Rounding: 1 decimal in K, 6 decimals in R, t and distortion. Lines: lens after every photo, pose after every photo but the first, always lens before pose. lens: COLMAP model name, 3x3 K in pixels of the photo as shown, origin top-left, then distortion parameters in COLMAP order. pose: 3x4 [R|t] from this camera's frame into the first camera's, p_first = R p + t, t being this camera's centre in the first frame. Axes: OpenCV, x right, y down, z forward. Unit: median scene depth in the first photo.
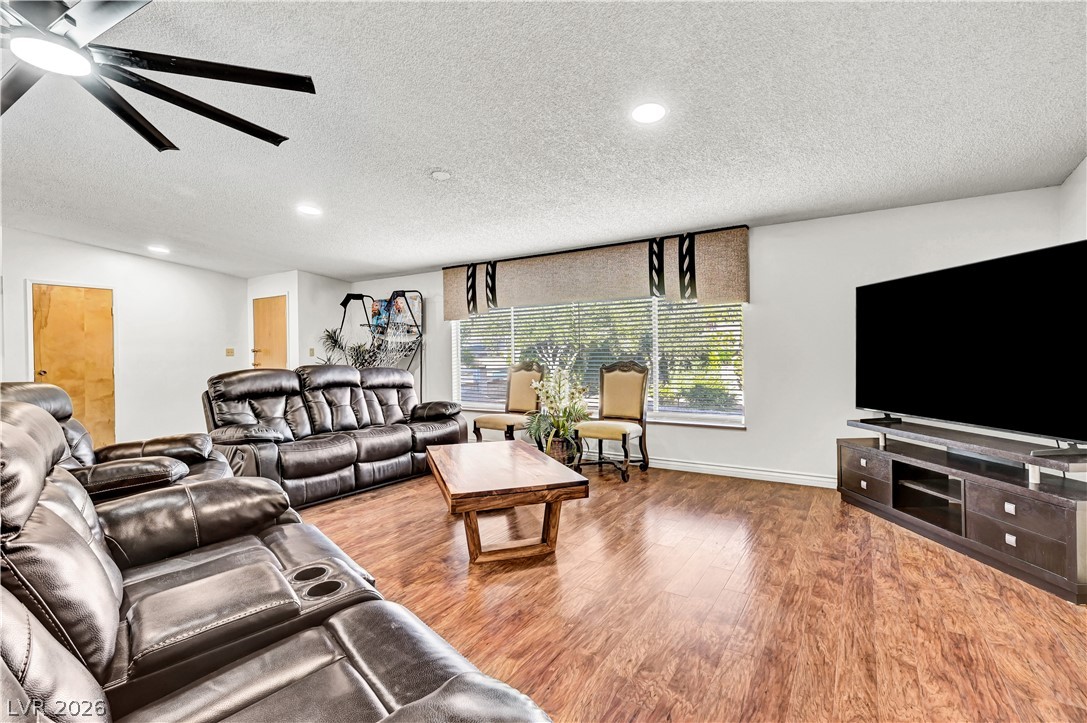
lens RADIAL K [[497.0, 0, 545.1], [0, 497.0, 358.1], [0, 0, 1]] dist [-0.000793, 0.000739]
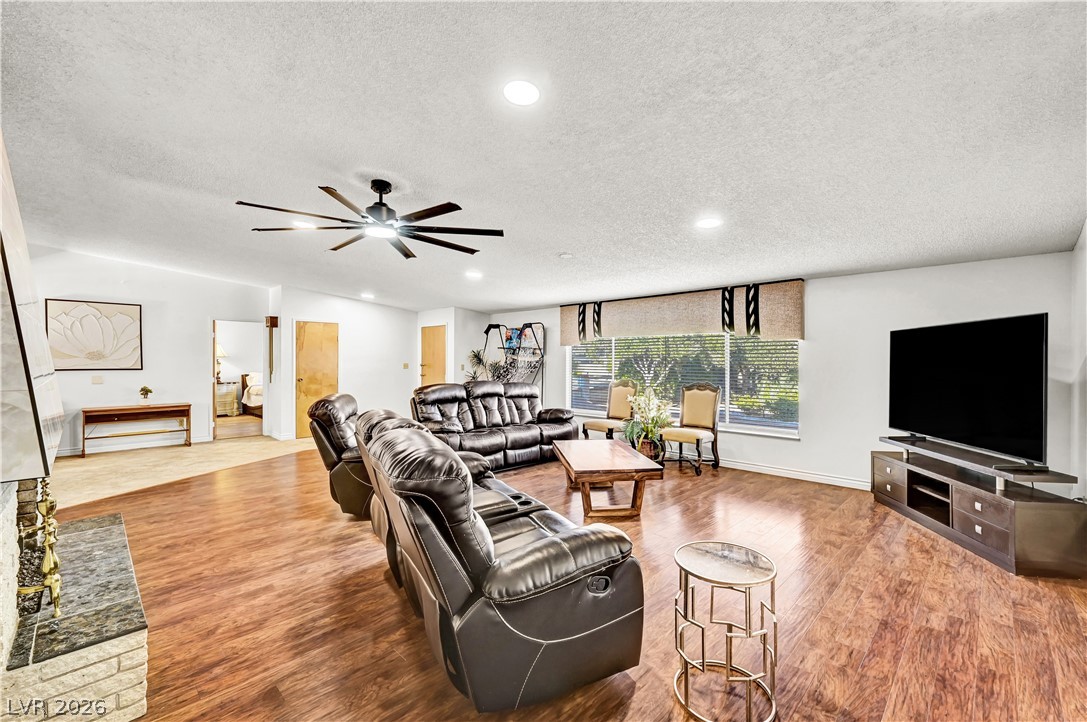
lens RADIAL K [[459.5, 0, 545.7], [0, 459.5, 361.9], [0, 0, 1]] dist [0.004951, 0.000440]
pose [[0.978284, 0.014706, -0.206747, 0.014032], [-0.015674, 0.999873, -0.003041, -0.043140], [0.206676, 0.006216, 0.978390, -0.286357]]
